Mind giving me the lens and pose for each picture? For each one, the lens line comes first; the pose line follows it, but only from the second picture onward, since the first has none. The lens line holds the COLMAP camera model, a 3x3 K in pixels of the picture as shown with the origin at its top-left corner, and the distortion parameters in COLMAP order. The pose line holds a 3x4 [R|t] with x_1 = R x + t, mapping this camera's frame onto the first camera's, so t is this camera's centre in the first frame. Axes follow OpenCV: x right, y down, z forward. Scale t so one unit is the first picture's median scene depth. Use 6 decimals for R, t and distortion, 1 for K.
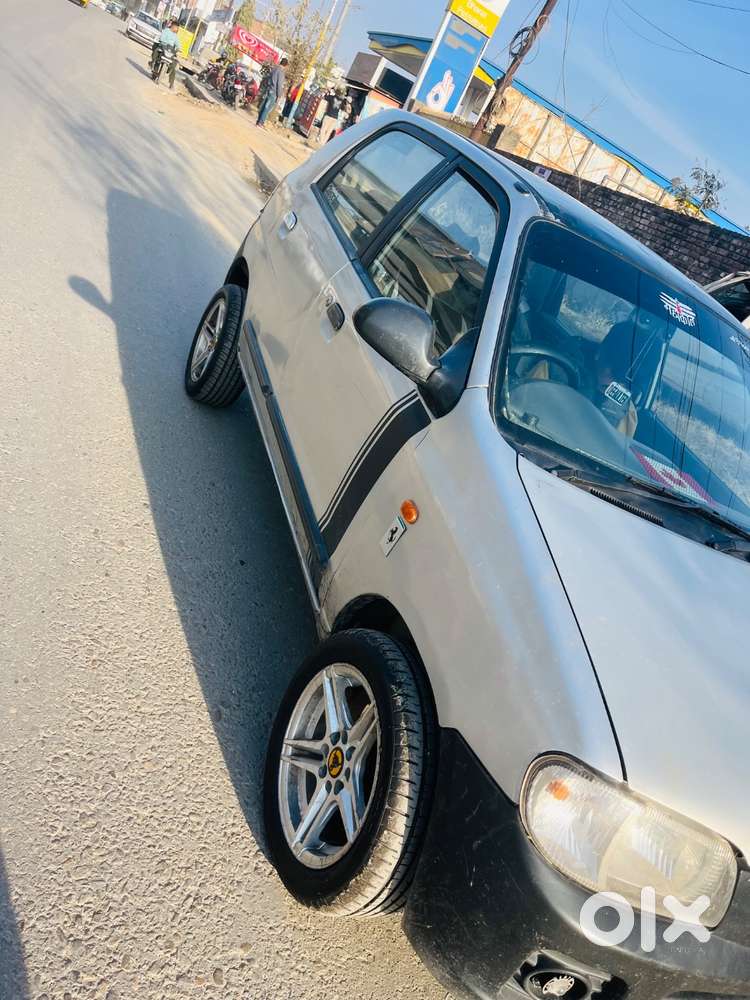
lens RADIAL K [[751.4, 0, 375.0], [0, 751.4, 500.0], [0, 0, 1]] dist [0.014769, -0.002895]
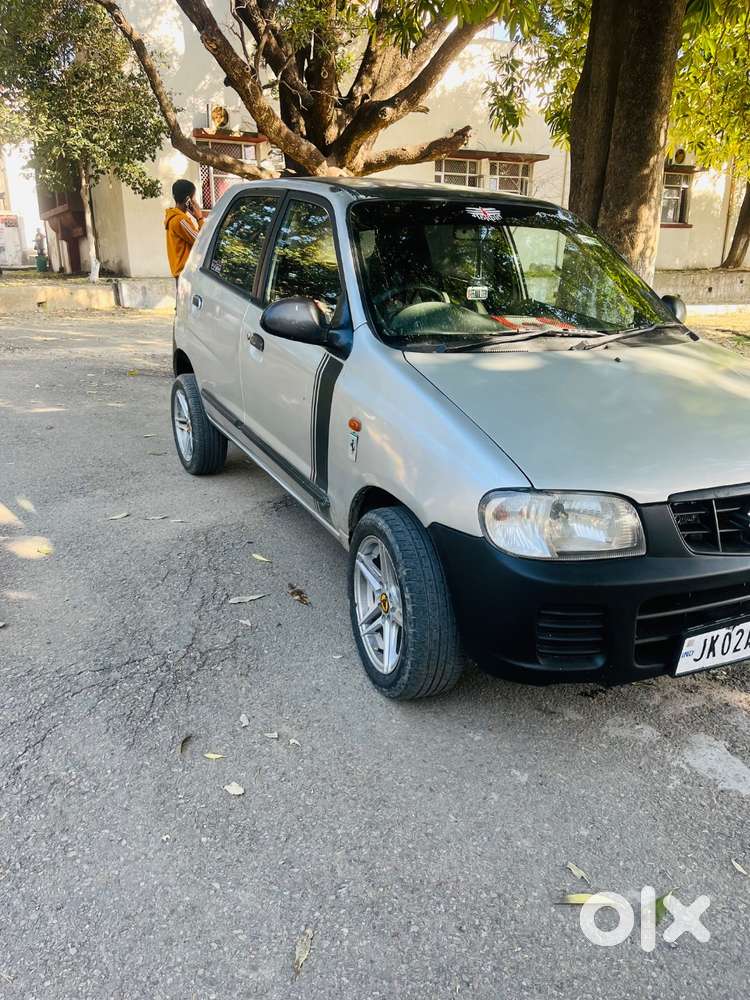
lens RADIAL K [[751.4, 0, 375.0], [0, 751.4, 500.0], [0, 0, 1]] dist [0.014769, -0.002895]
pose [[0.888448, -0.458400, -0.023026, 0.038025], [0.456024, 0.887300, -0.068848, 0.204368], [0.051991, 0.050668, 0.997361, -0.307185]]
